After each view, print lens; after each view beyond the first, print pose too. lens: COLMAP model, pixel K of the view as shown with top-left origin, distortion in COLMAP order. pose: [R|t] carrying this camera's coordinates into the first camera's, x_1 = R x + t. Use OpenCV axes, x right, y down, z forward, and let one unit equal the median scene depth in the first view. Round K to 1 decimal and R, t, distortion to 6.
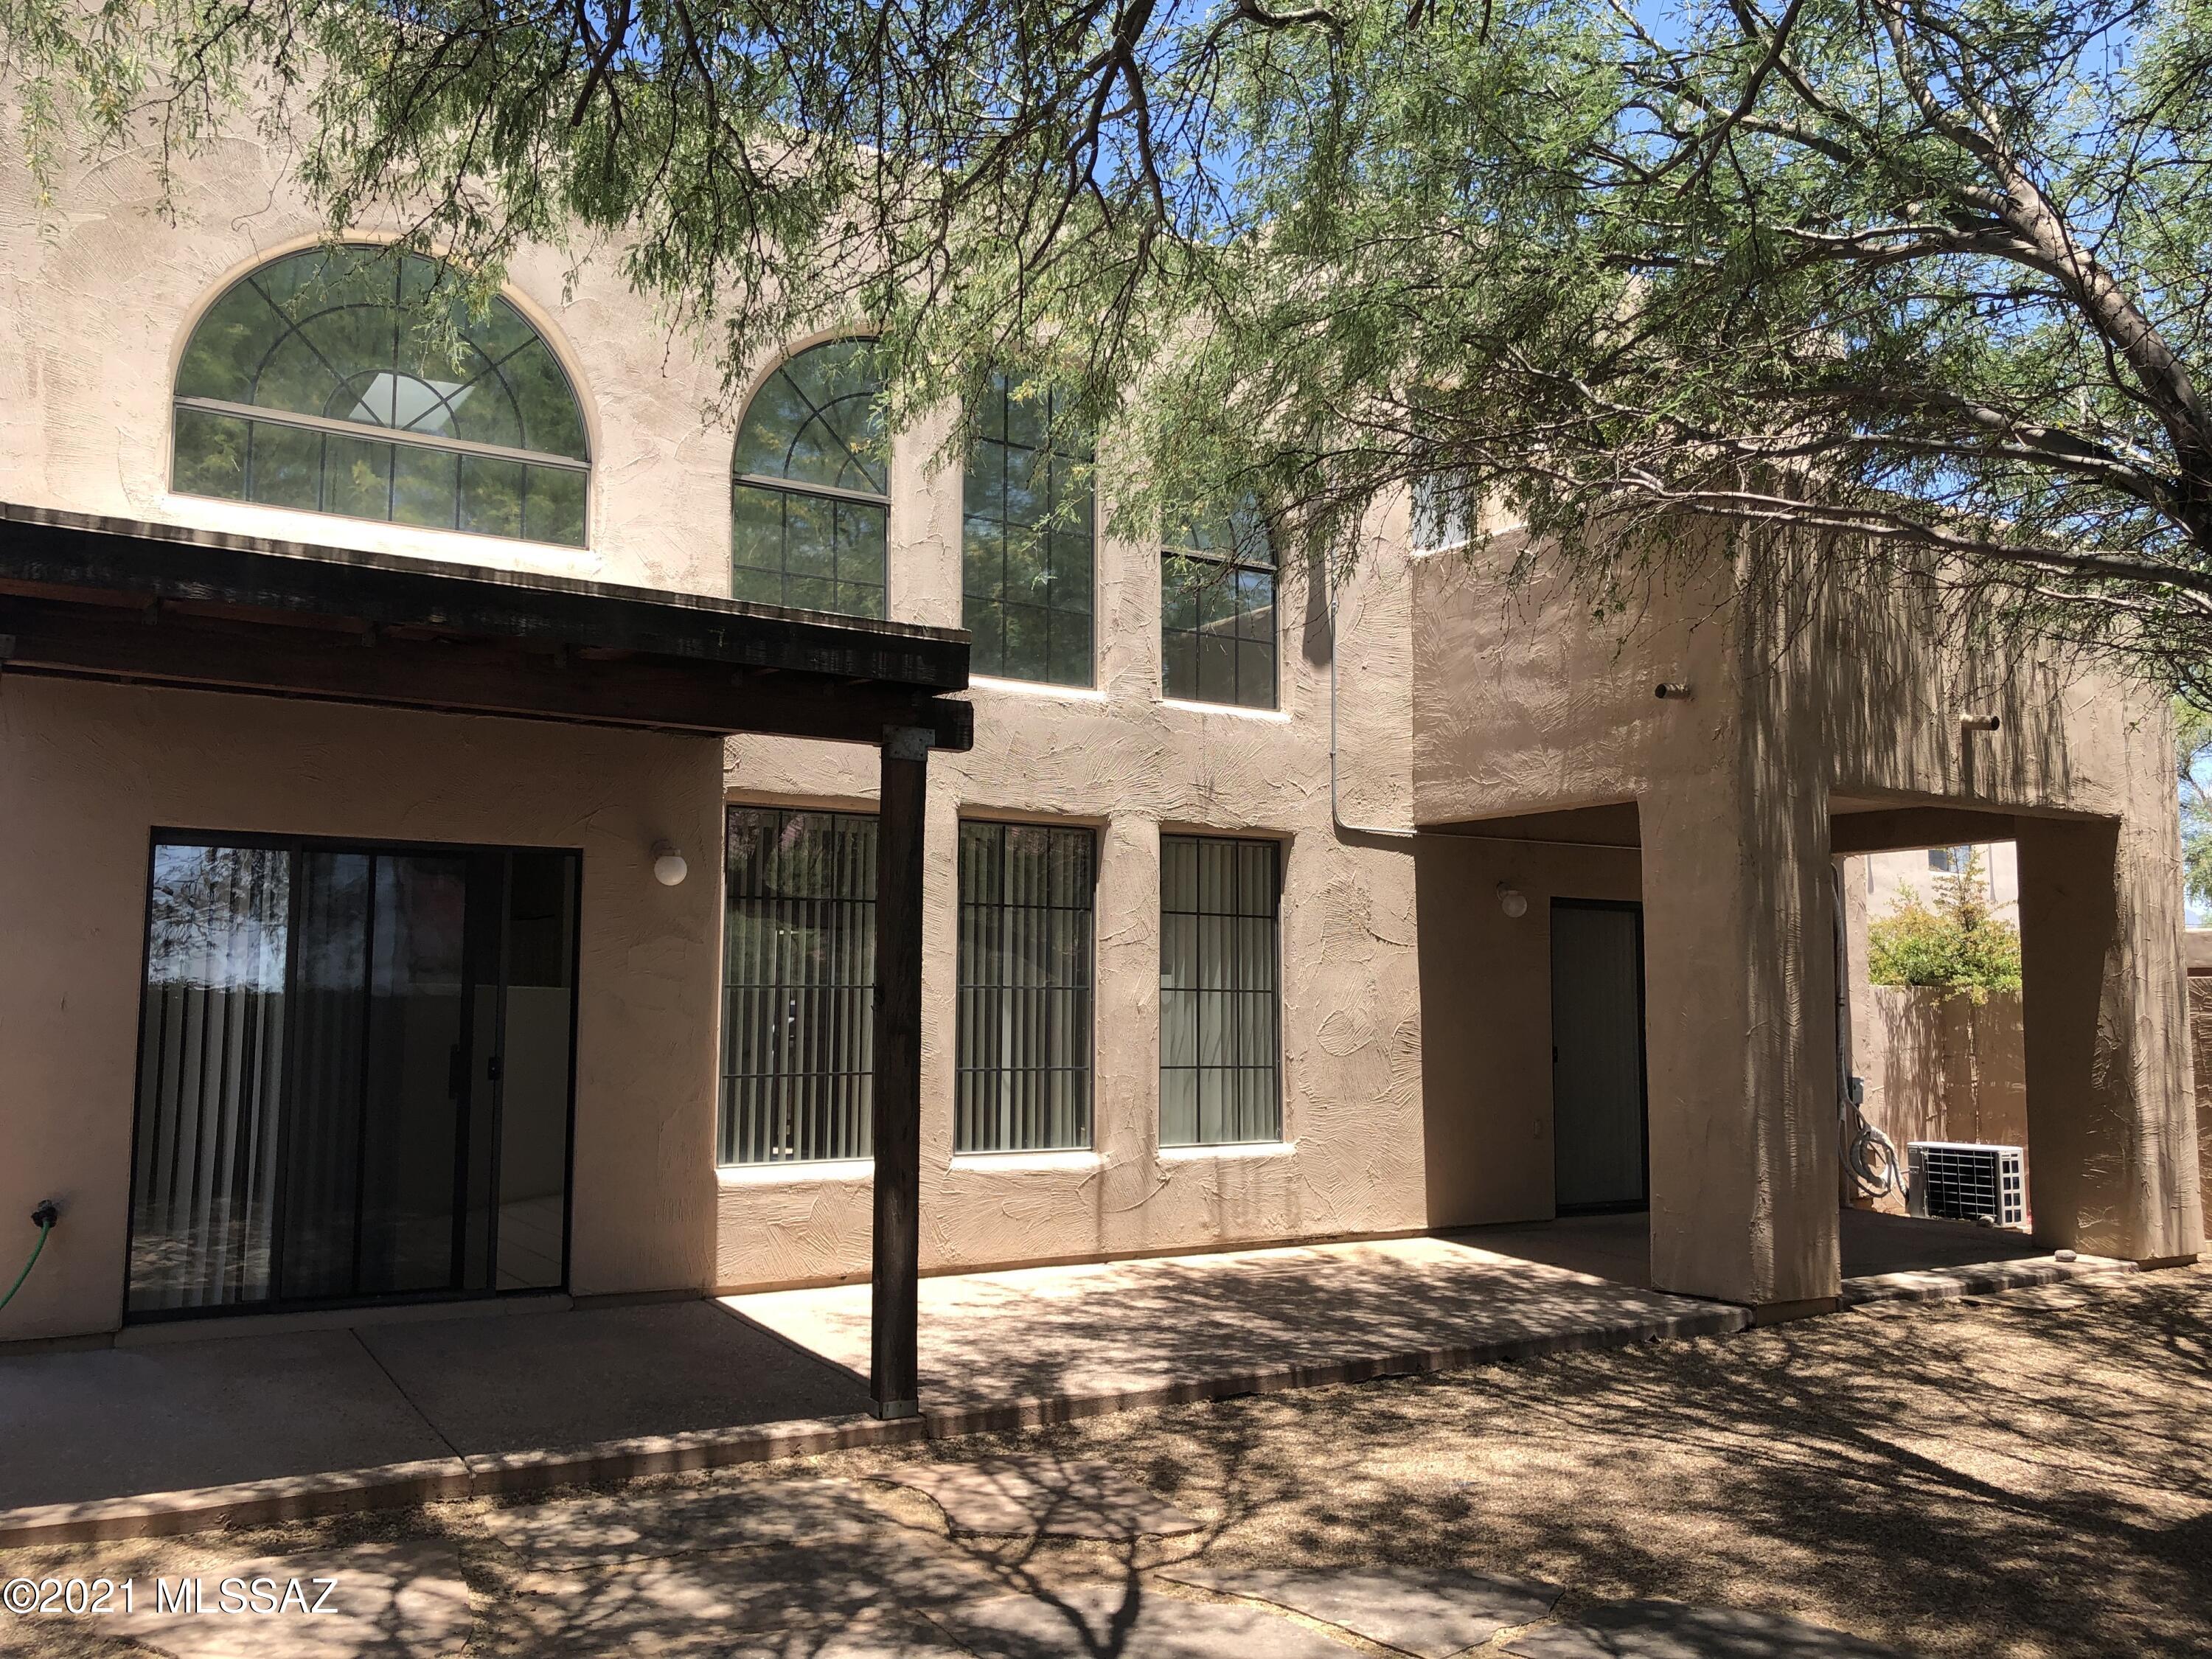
lens RADIAL K [[1830.3, 0, 1106.0], [0, 1830.3, 829.5], [0, 0, 1]] dist [0.004245, 0.005211]
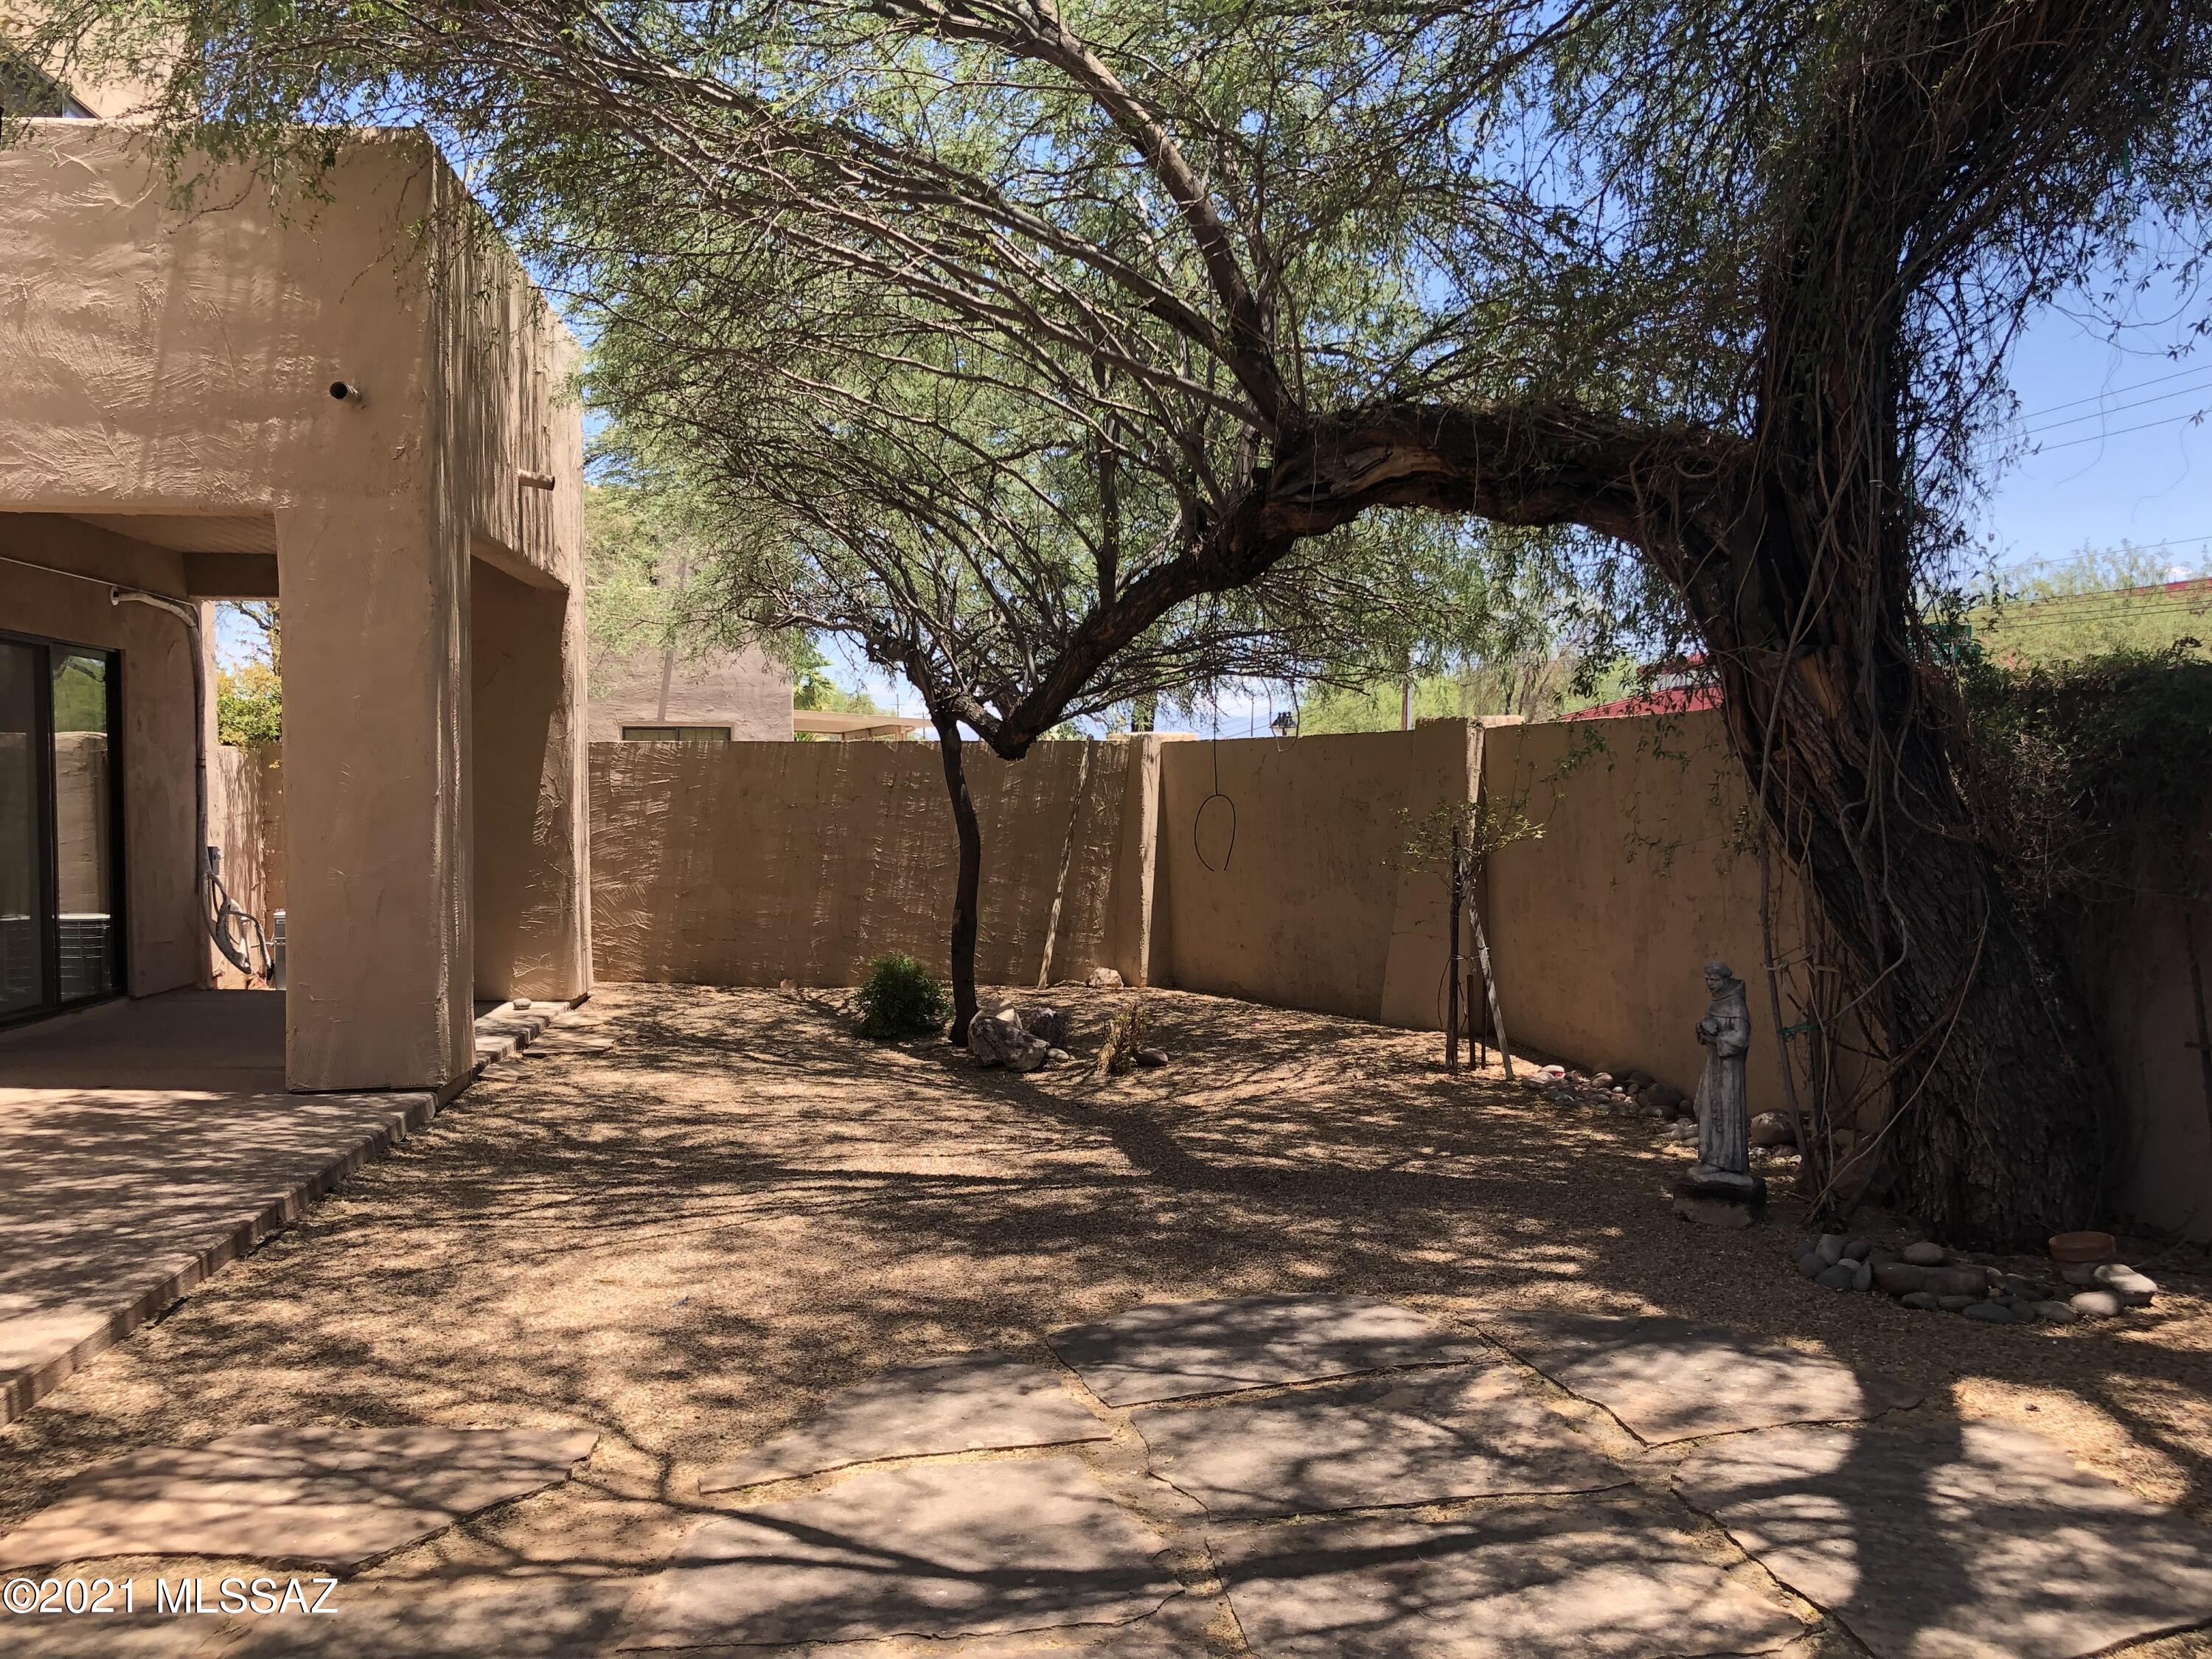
lens RADIAL K [[1830.3, 0, 1106.0], [0, 1830.3, 829.5], [0, 0, 1]] dist [0.004245, 0.005211]
pose [[0.395431, -0.028947, 0.918039, -0.302946], [-0.084788, 0.994085, 0.067866, 0.034219], [-0.914574, -0.104675, 0.390638, 0.296972]]
